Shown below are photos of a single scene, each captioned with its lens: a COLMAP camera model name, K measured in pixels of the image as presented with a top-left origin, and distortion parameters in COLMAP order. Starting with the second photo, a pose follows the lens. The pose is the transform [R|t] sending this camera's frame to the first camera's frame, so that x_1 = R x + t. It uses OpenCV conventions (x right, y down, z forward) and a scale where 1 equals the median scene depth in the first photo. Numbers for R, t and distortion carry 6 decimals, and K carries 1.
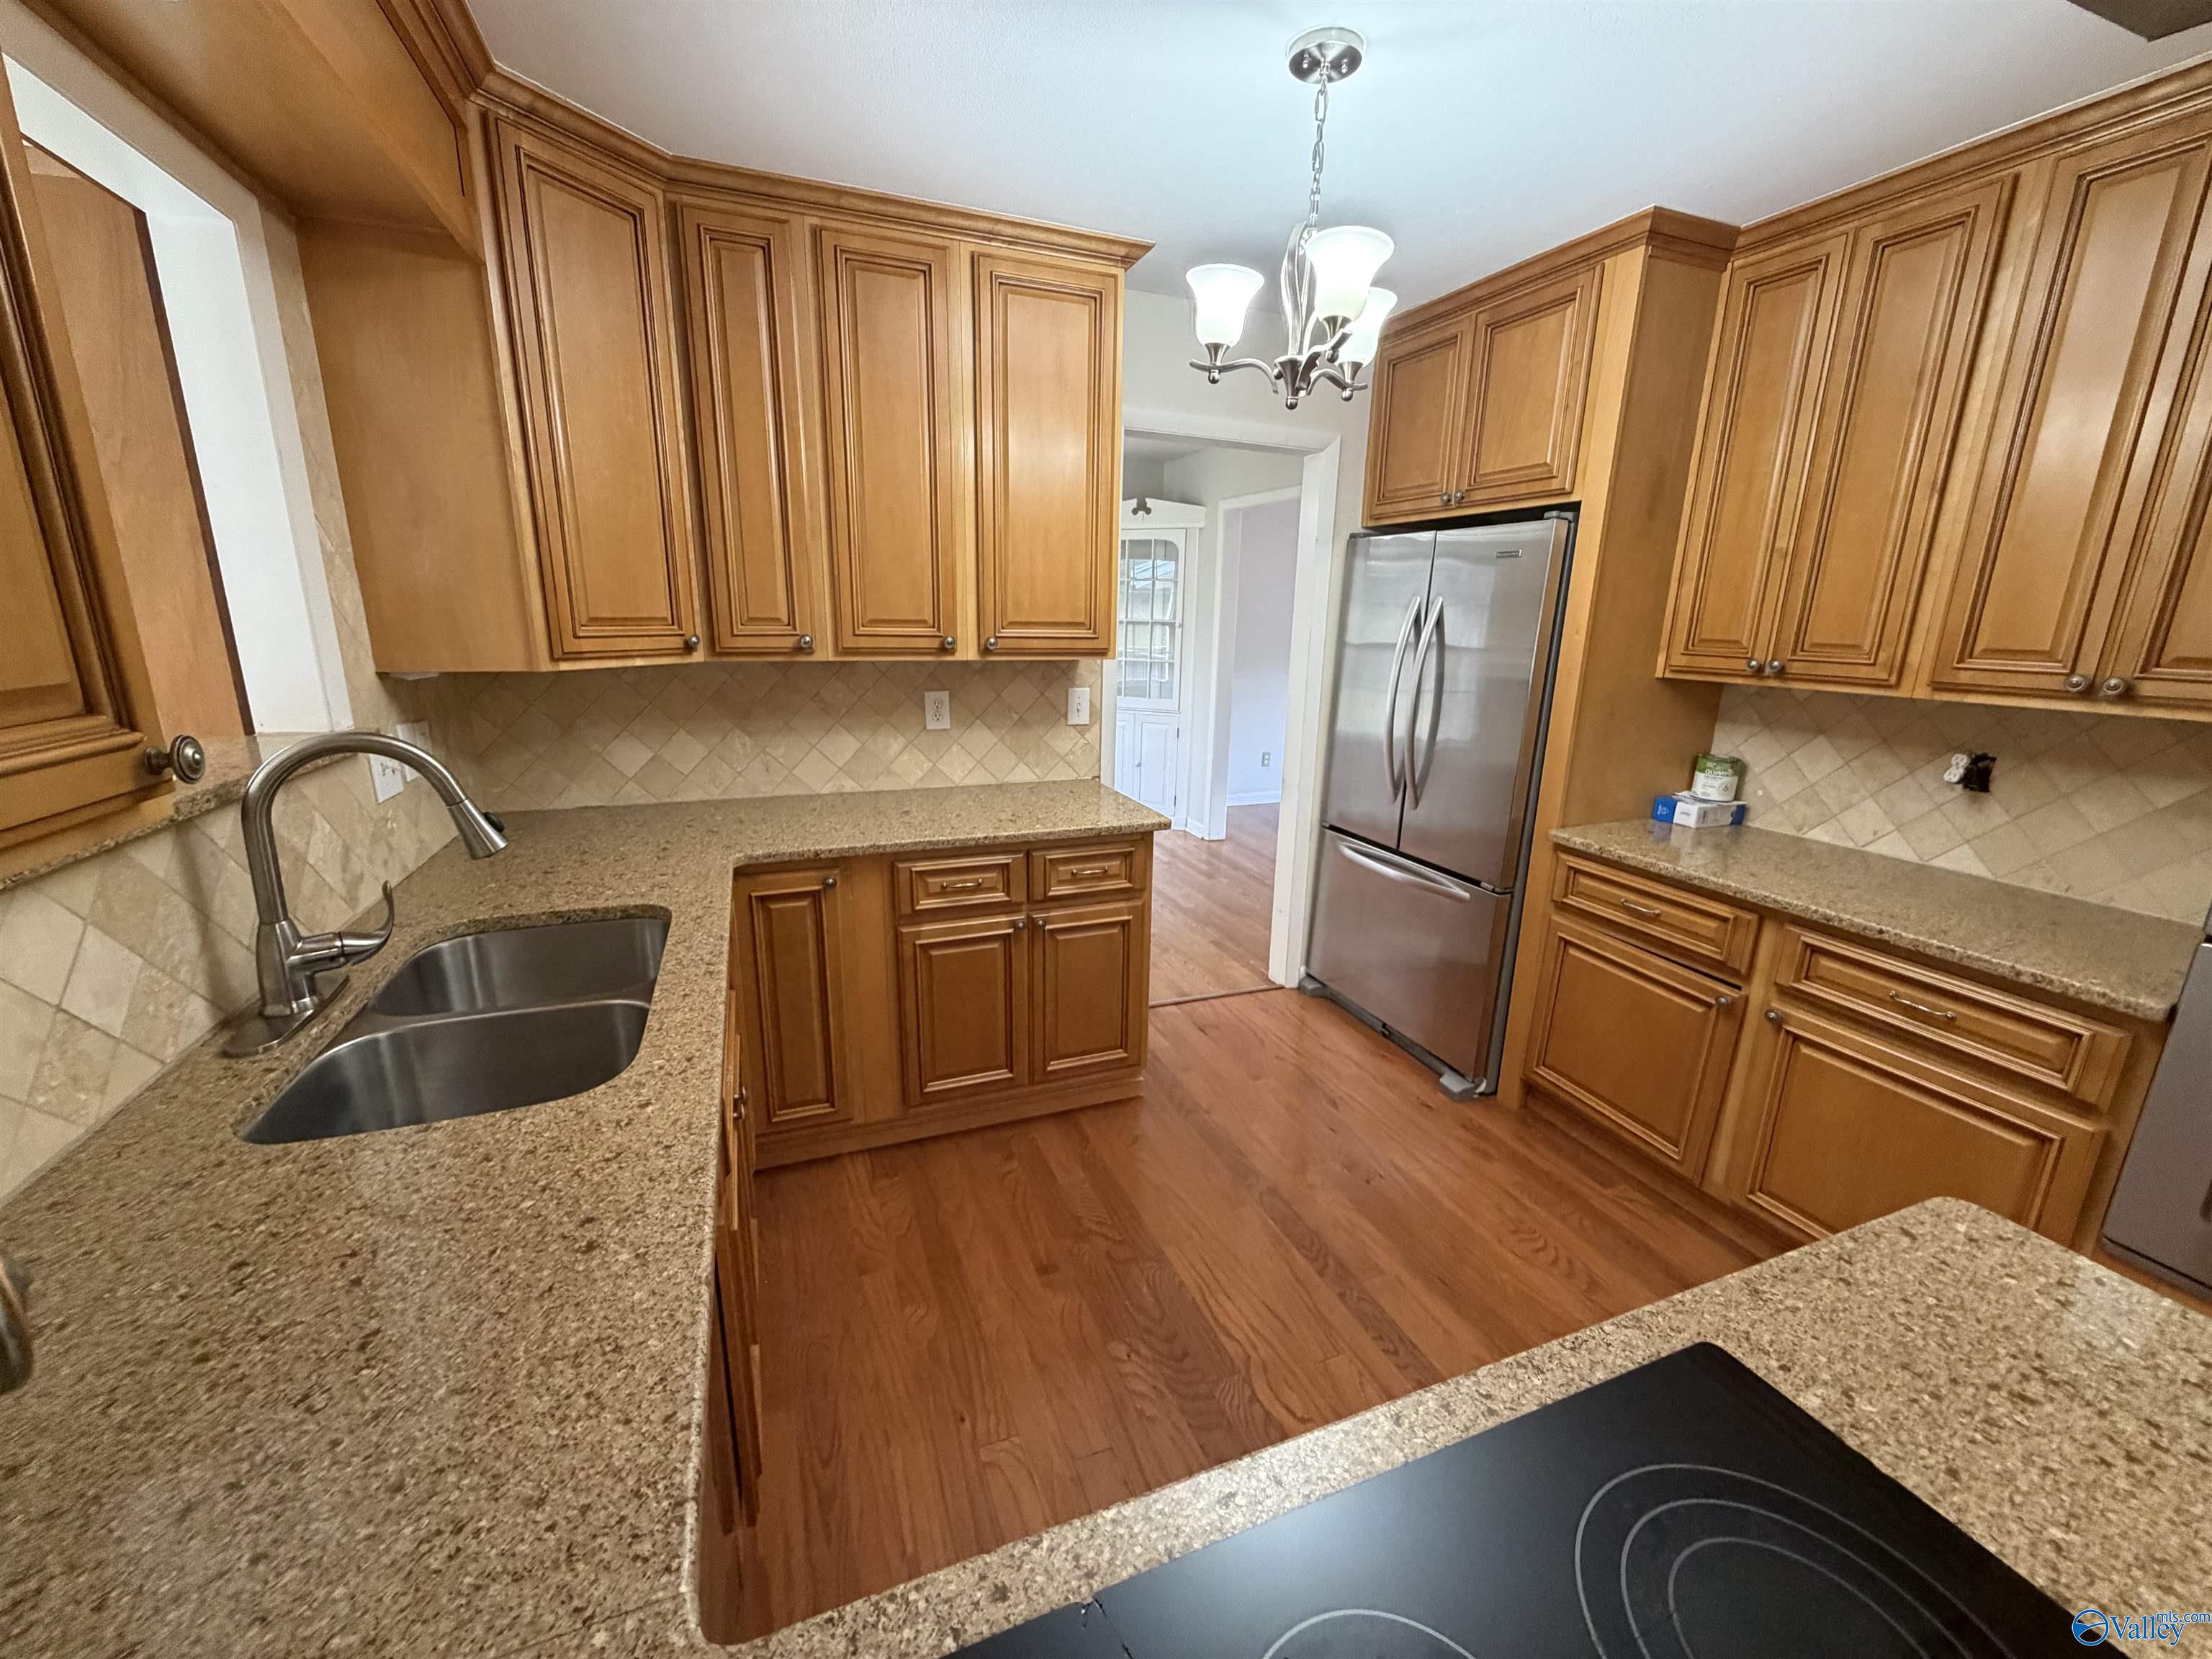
lens RADIAL K [[875.9, 0, 1099.5], [0, 875.9, 827.6], [0, 0, 1]] dist [-0.001428, -0.000290]
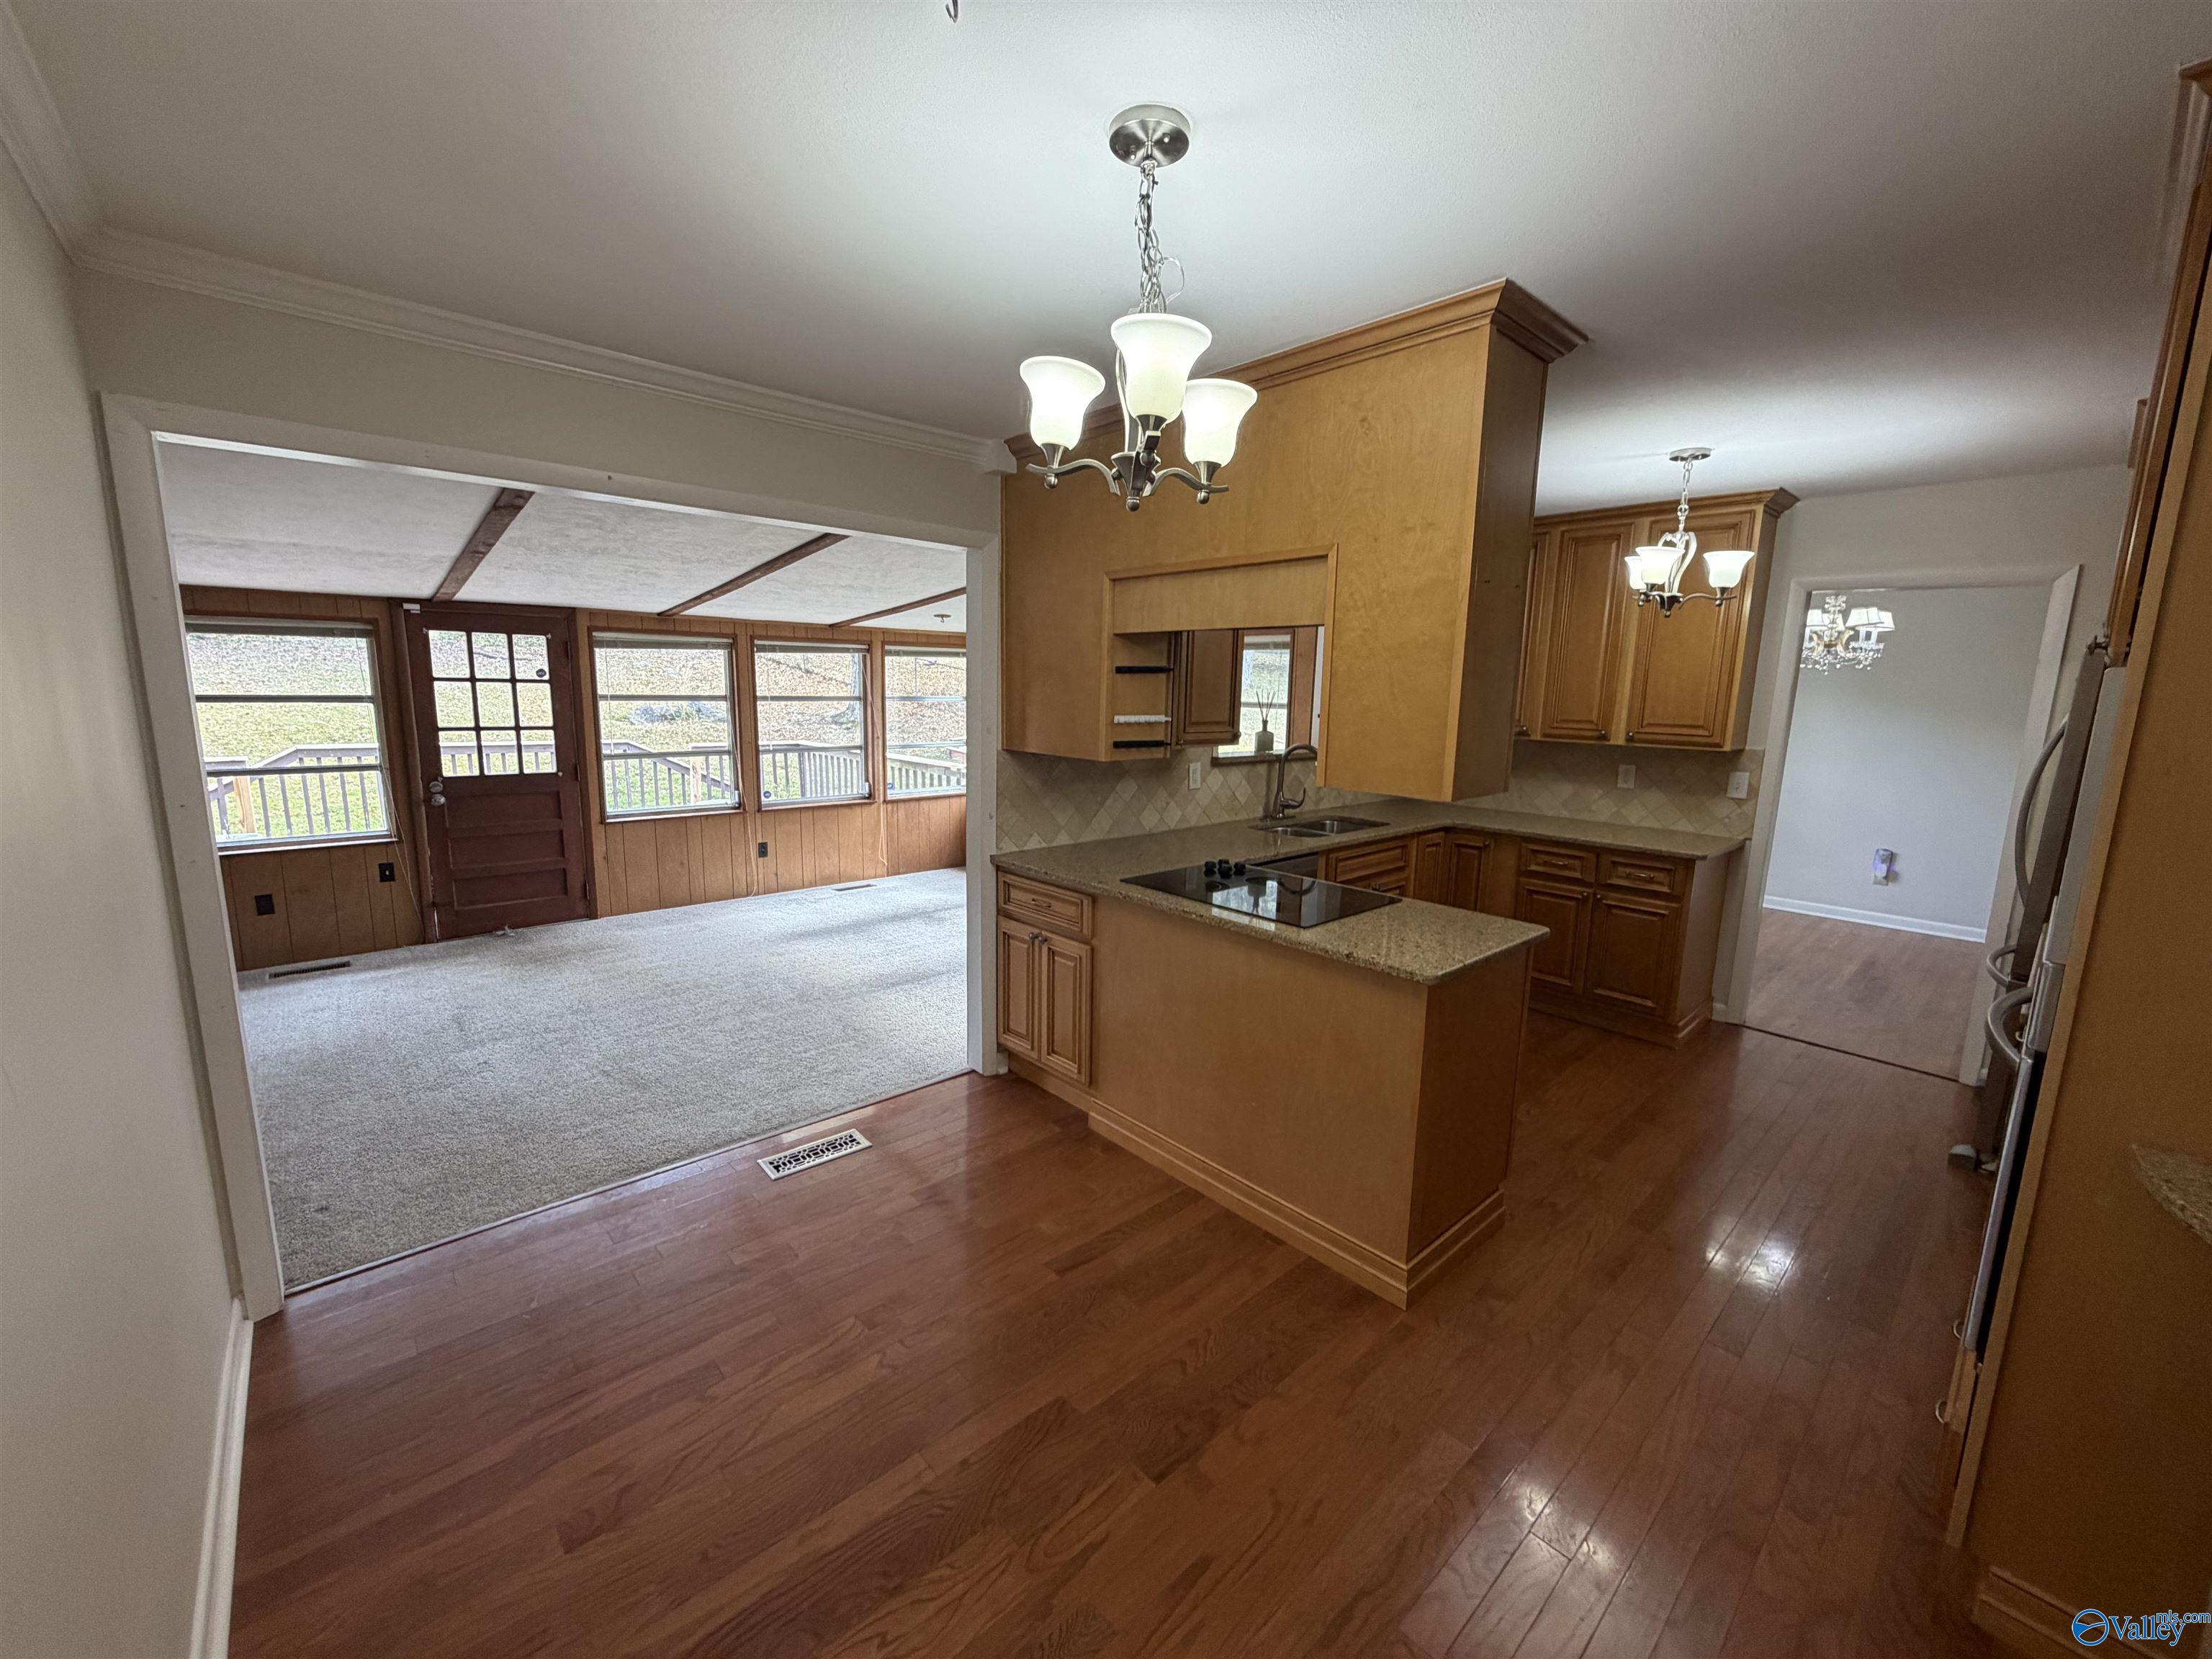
lens RADIAL K [[875.9, 0, 1099.5], [0, 875.9, 827.6], [0, 0, 1]] dist [-0.001428, -0.000290]
pose [[0.352083, 0.140358, -0.925385, 1.107373], [-0.239626, 0.969258, 0.055842, 0.112445], [0.904775, 0.202085, 0.374893, -0.521108]]
